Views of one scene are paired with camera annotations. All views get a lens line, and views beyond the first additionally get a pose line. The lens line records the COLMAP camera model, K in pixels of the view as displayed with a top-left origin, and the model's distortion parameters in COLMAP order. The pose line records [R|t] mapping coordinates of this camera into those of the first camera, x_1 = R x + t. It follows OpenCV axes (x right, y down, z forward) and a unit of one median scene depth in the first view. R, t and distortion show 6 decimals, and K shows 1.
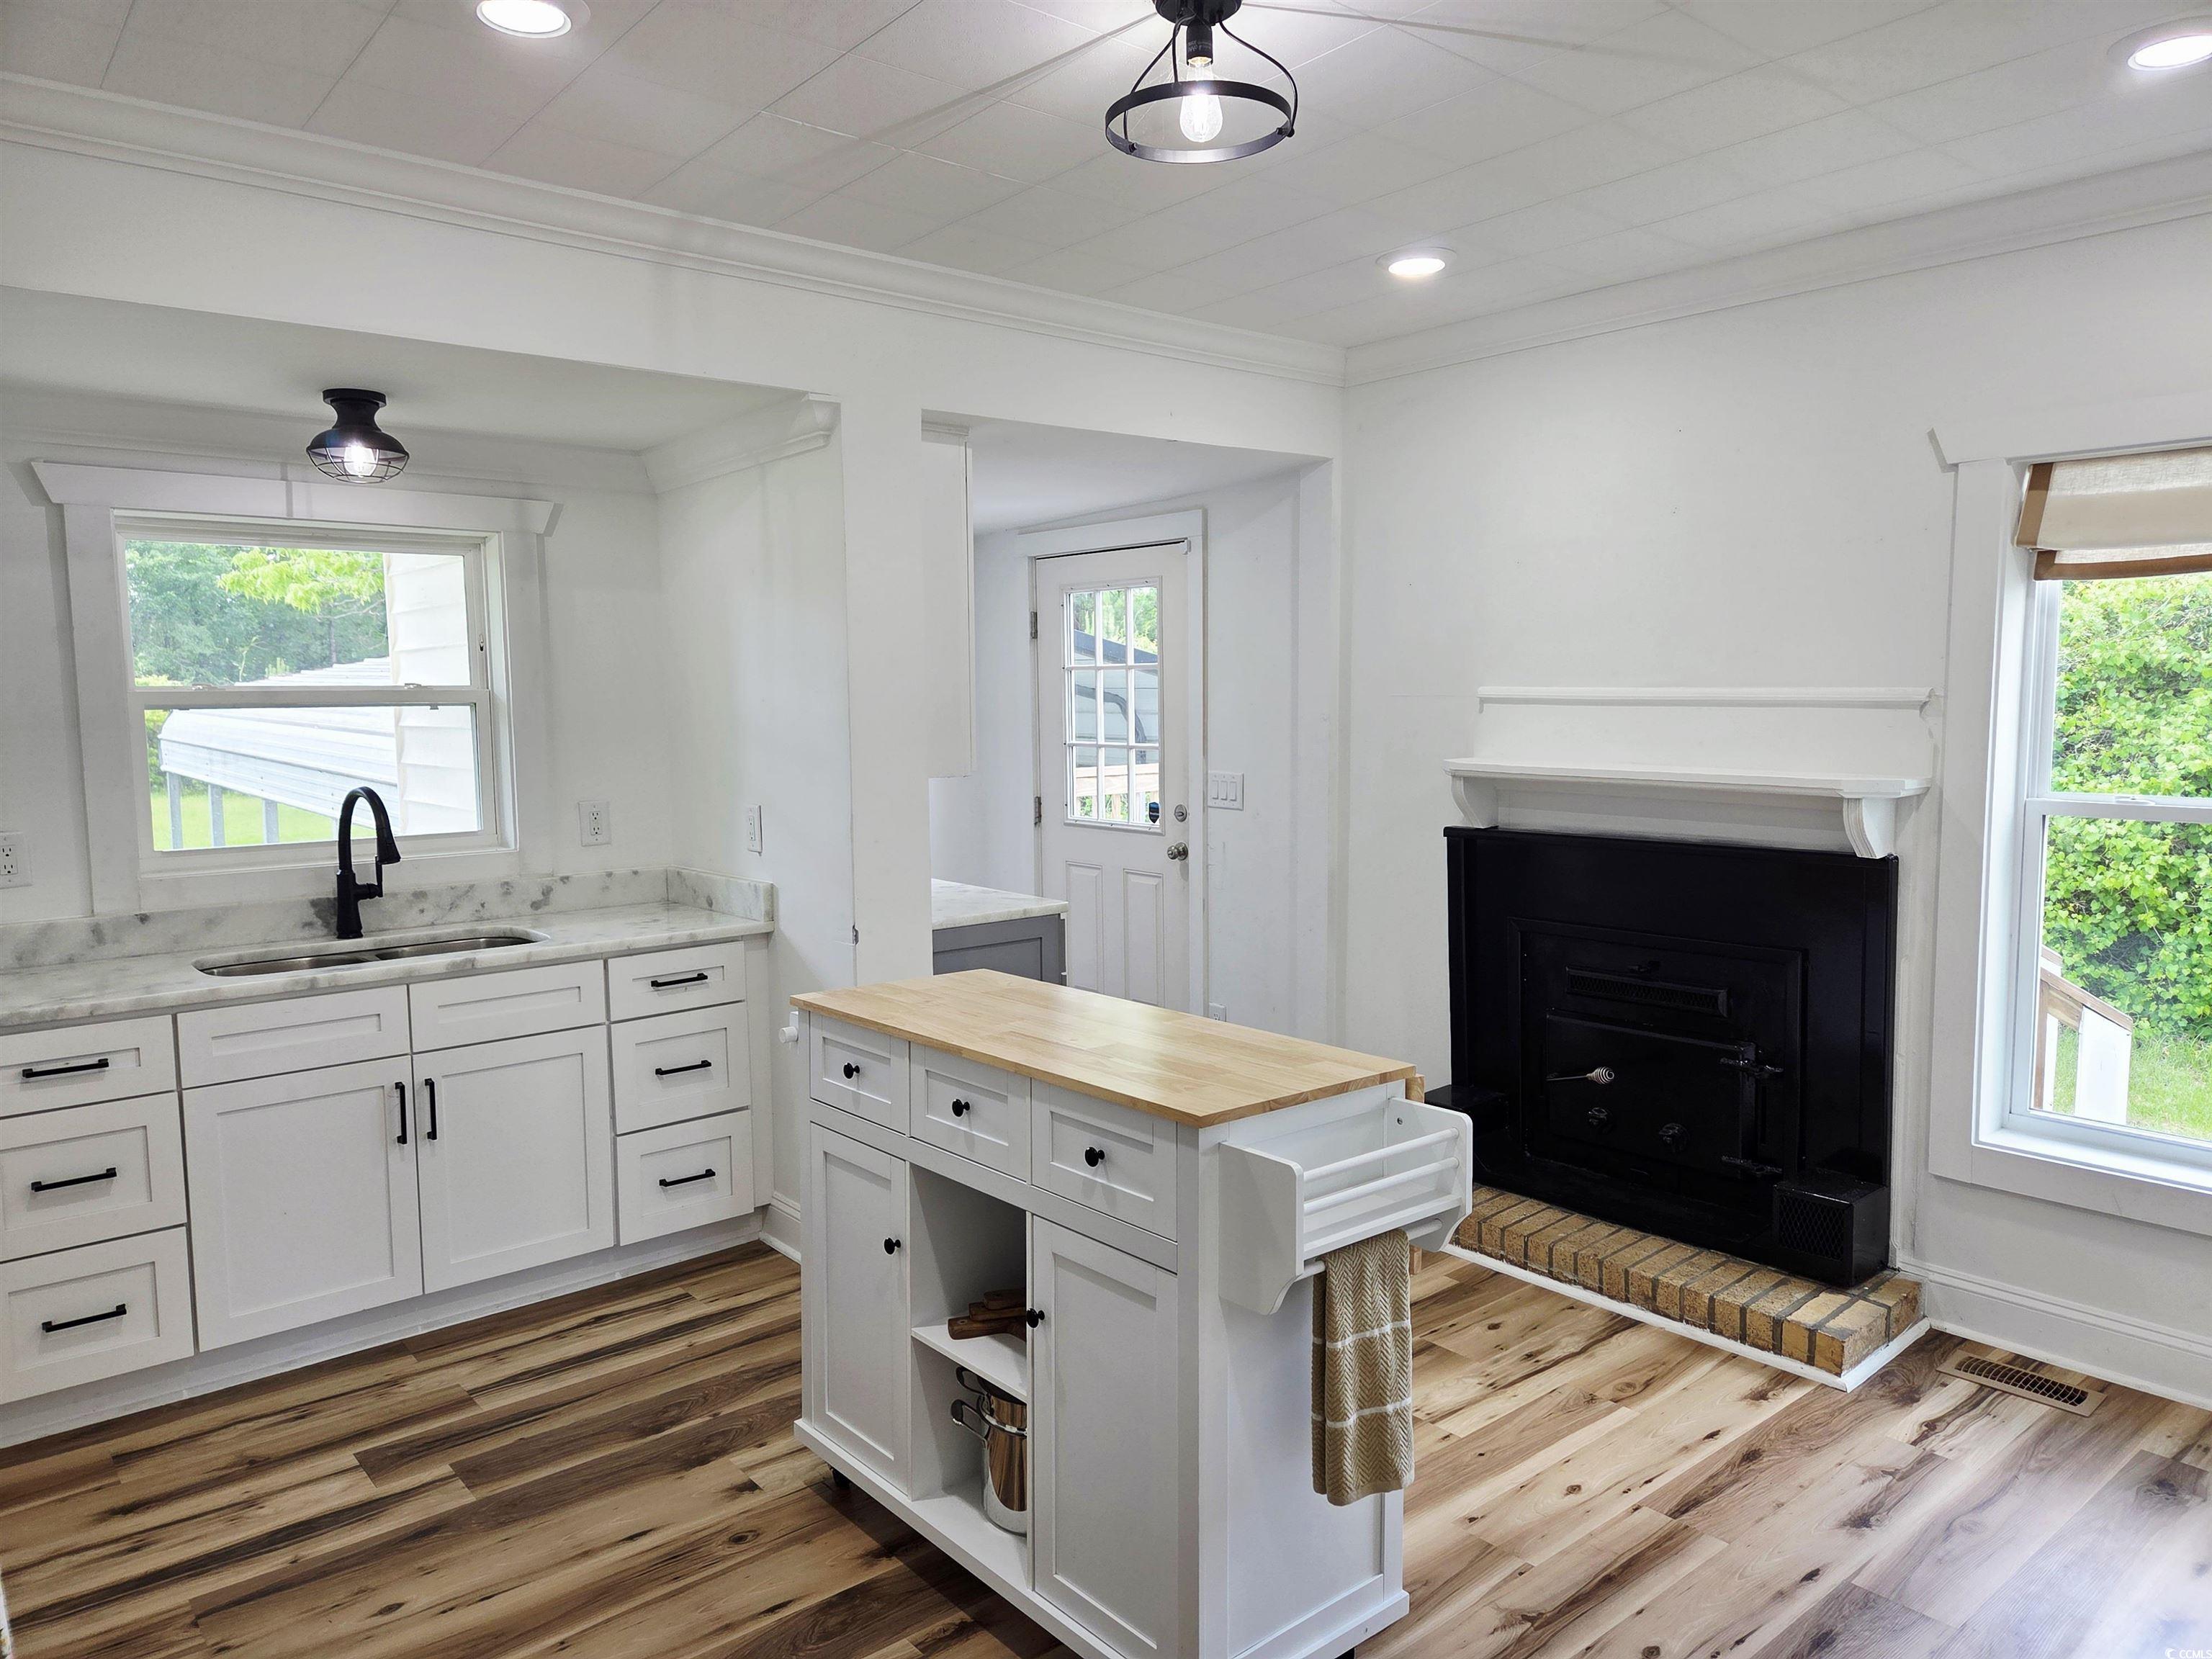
lens RADIAL K [[1492.2, 0, 1106.0], [0, 1492.2, 829.5], [0, 0, 1]] dist [0.045783, 0.000962]
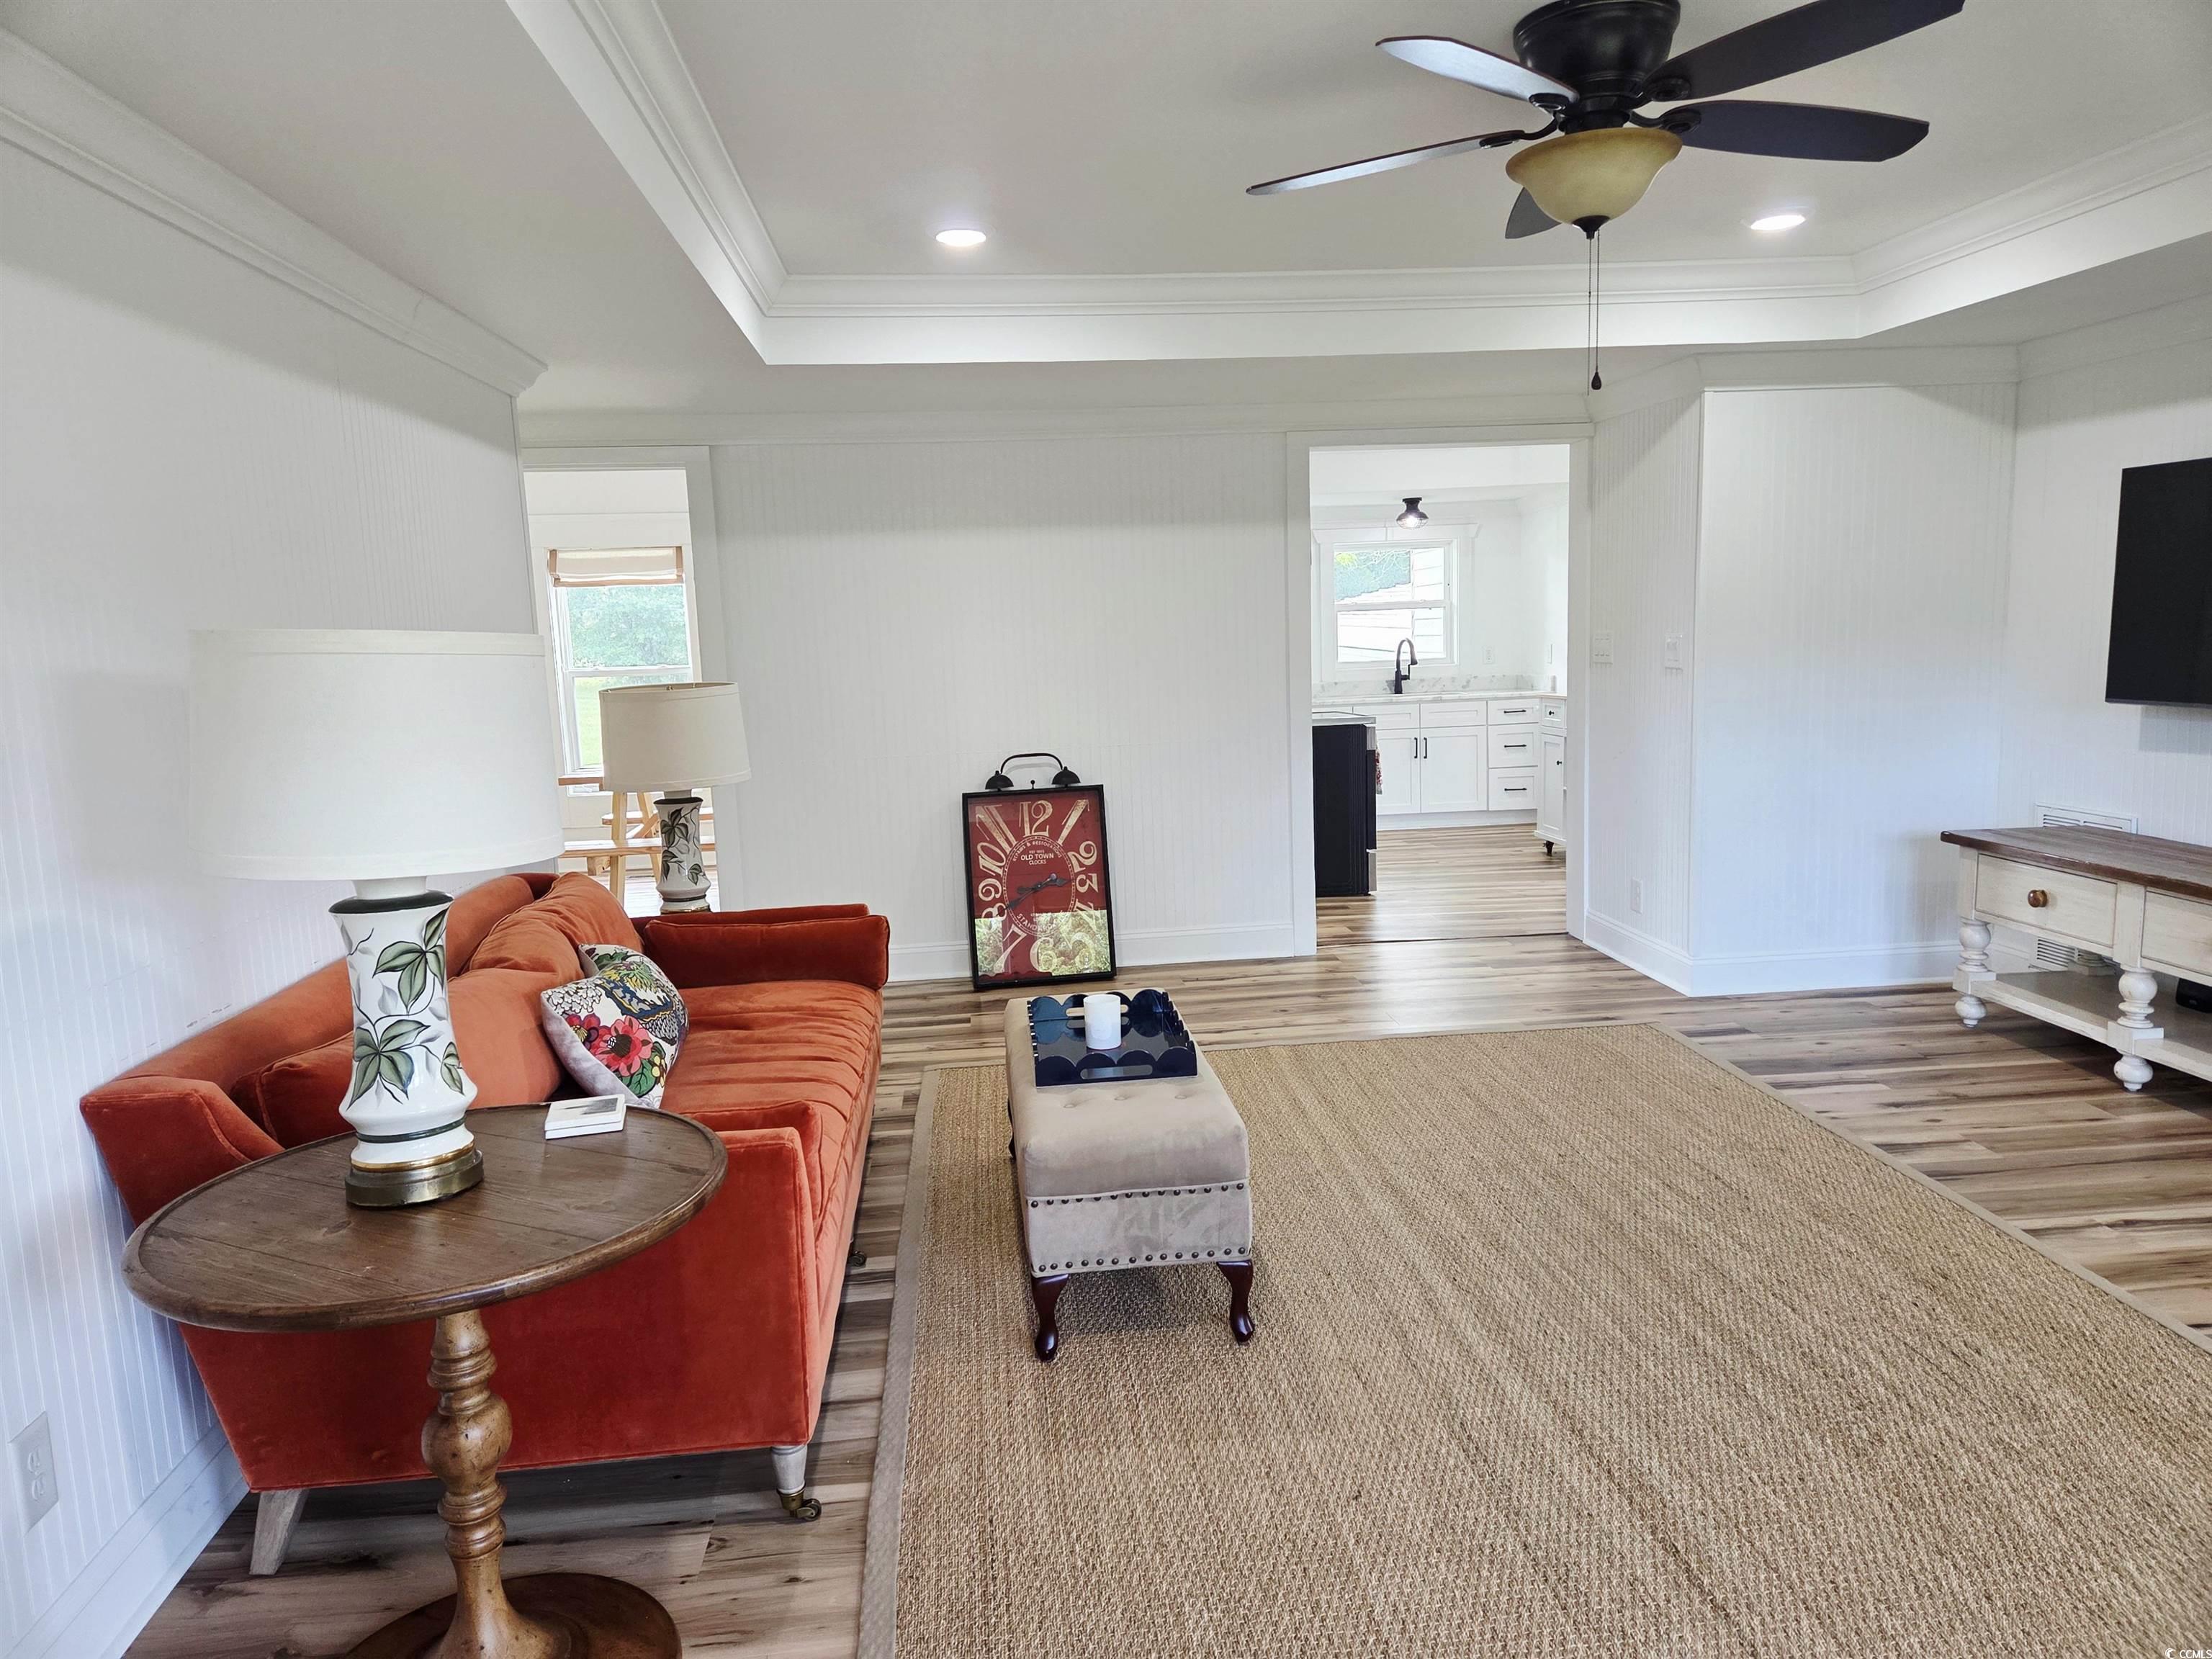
lens RADIAL K [[1492.2, 0, 1106.0], [0, 1492.2, 829.5], [0, 0, 1]] dist [0.045783, 0.000962]
pose [[0.820905, 0.059199, -0.567989, 0.629074], [-0.024087, 0.997317, 0.069134, 0.144586], [0.570557, -0.043071, 0.820128, -1.564280]]
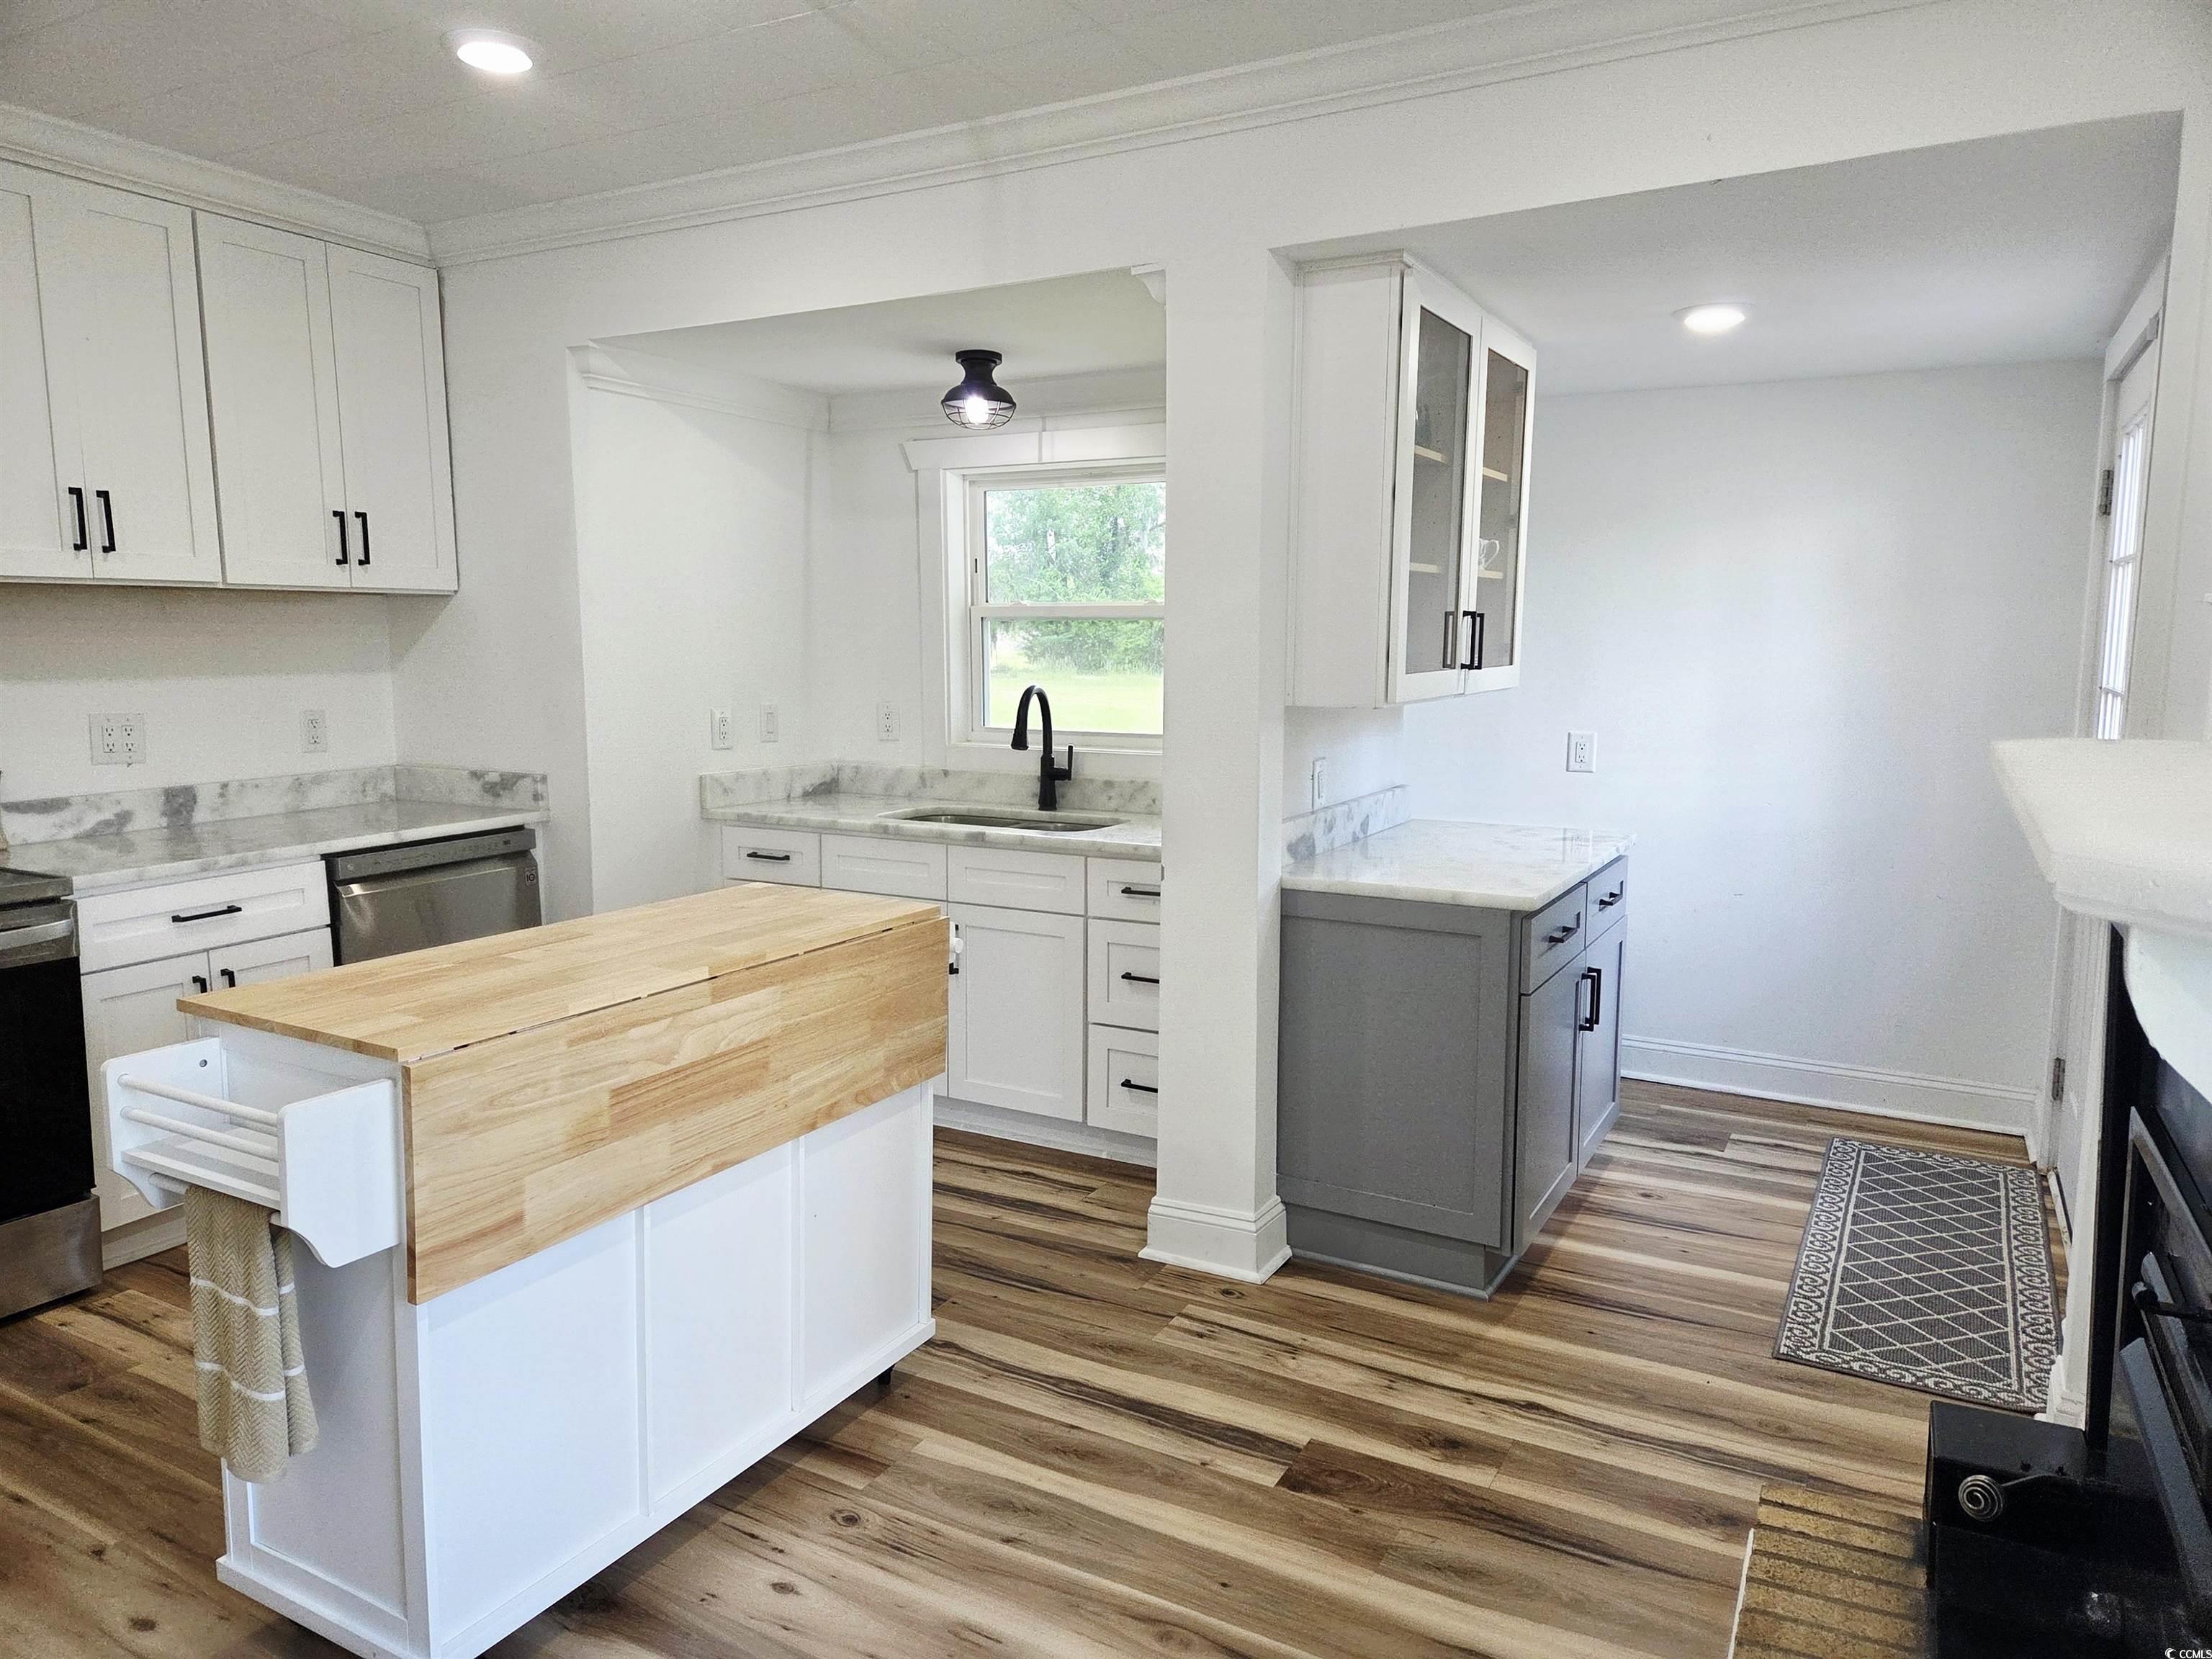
lens RADIAL K [[1455.2, 0, 1106.0], [0, 1455.2, 829.5], [0, 0, 1]] dist [0.092105, 0.000209]
pose [[0.353962, 0.135222, -0.925433, 0.623852], [-0.093093, 0.989673, 0.109002, -0.046935], [0.930615, 0.047569, 0.362895, 0.629887]]
